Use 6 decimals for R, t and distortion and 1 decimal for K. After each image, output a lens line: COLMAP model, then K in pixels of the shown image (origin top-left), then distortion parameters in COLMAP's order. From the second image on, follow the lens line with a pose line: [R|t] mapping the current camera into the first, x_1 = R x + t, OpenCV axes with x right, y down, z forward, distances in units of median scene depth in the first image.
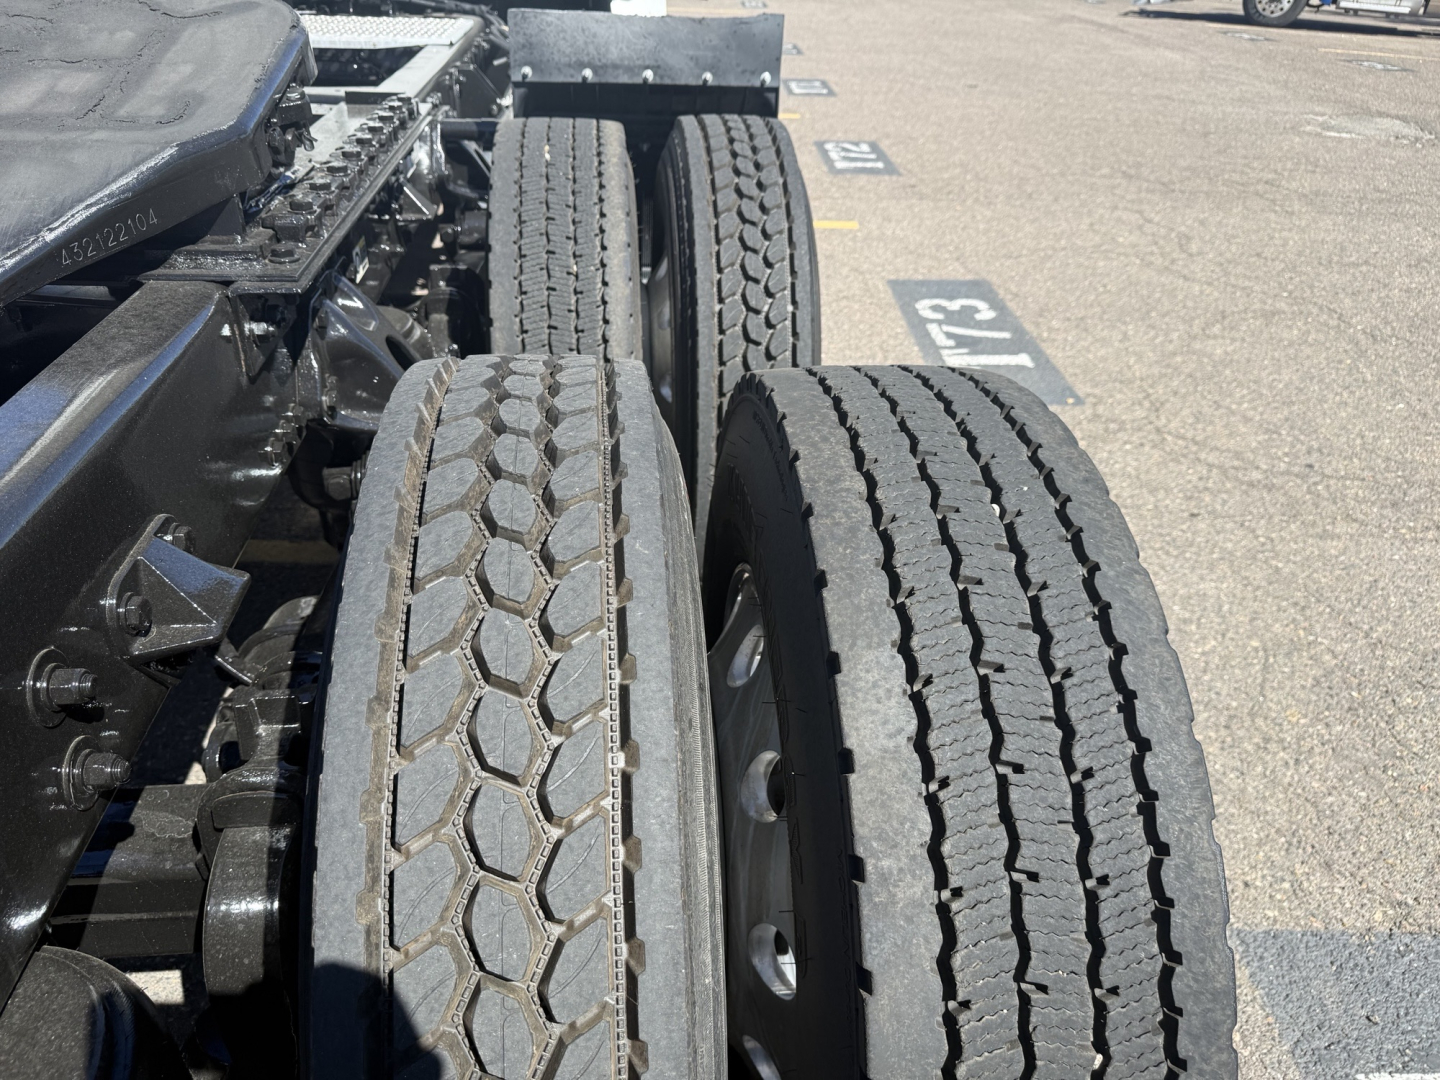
lens RADIAL K [[1037.3, 0, 712.3], [0, 1037.3, 548.1], [0, 0, 1]] dist [0.000611, -0.006124]
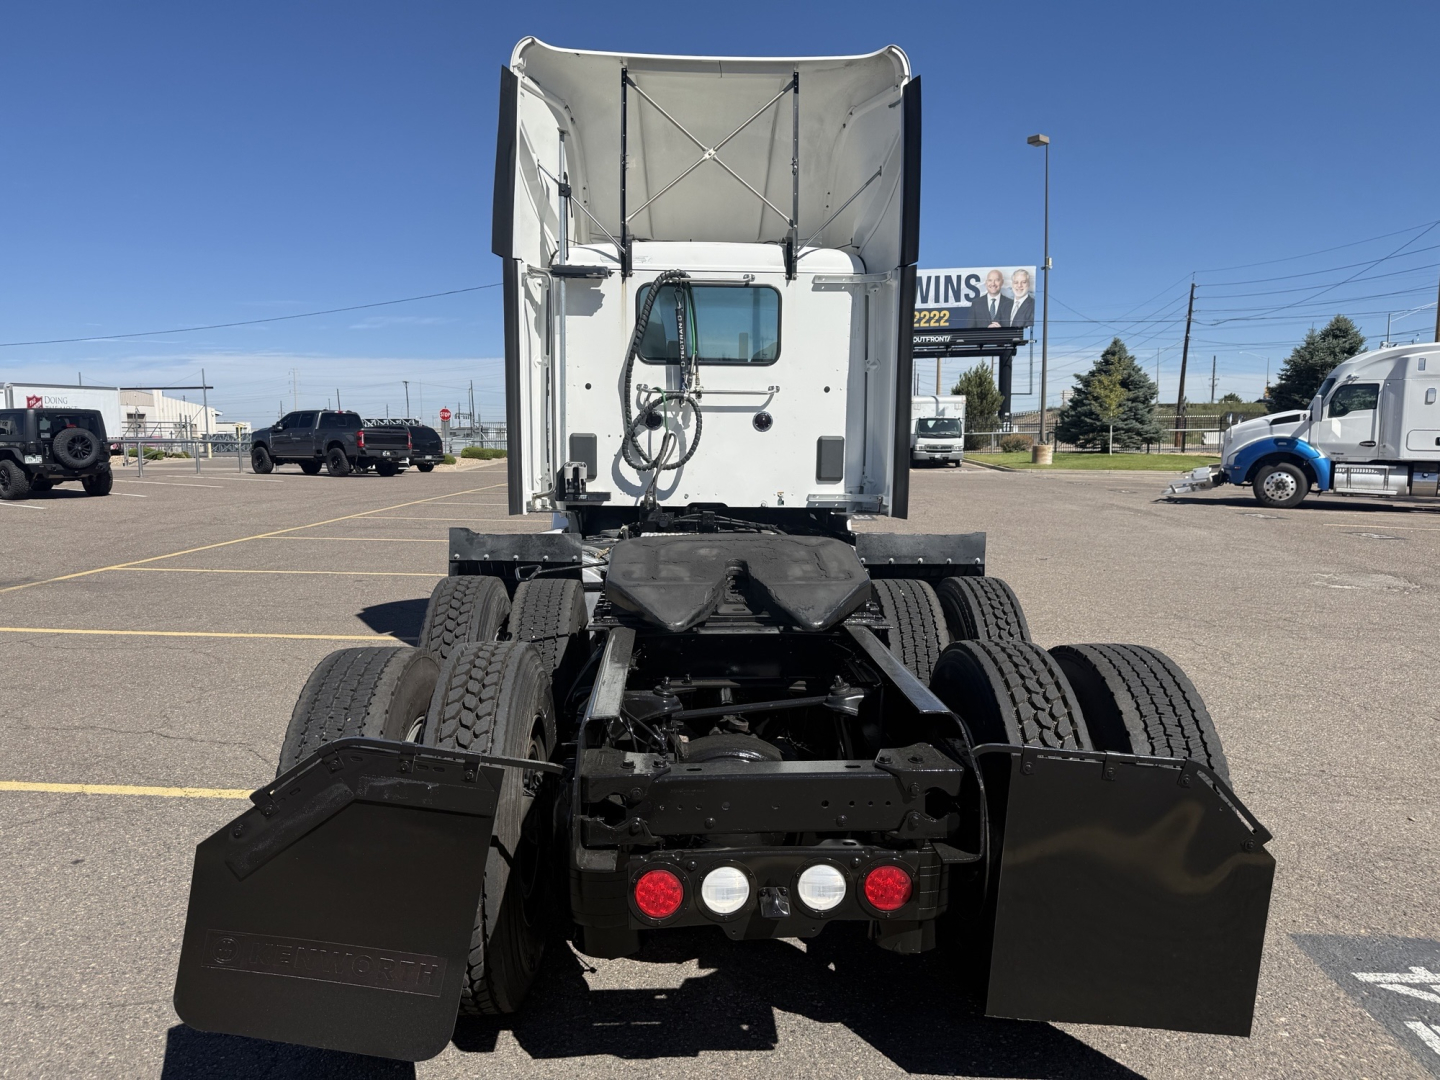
lens RADIAL K [[1037.3, 0, 712.3], [0, 1037.3, 548.1], [0, 0, 1]] dist [0.000611, -0.006124]
pose [[0.997664, -0.023898, -0.063990, -0.160942], [-0.005286, 0.906977, -0.421146, 0.180308], [0.068102, 0.420501, 0.904733, -0.415429]]
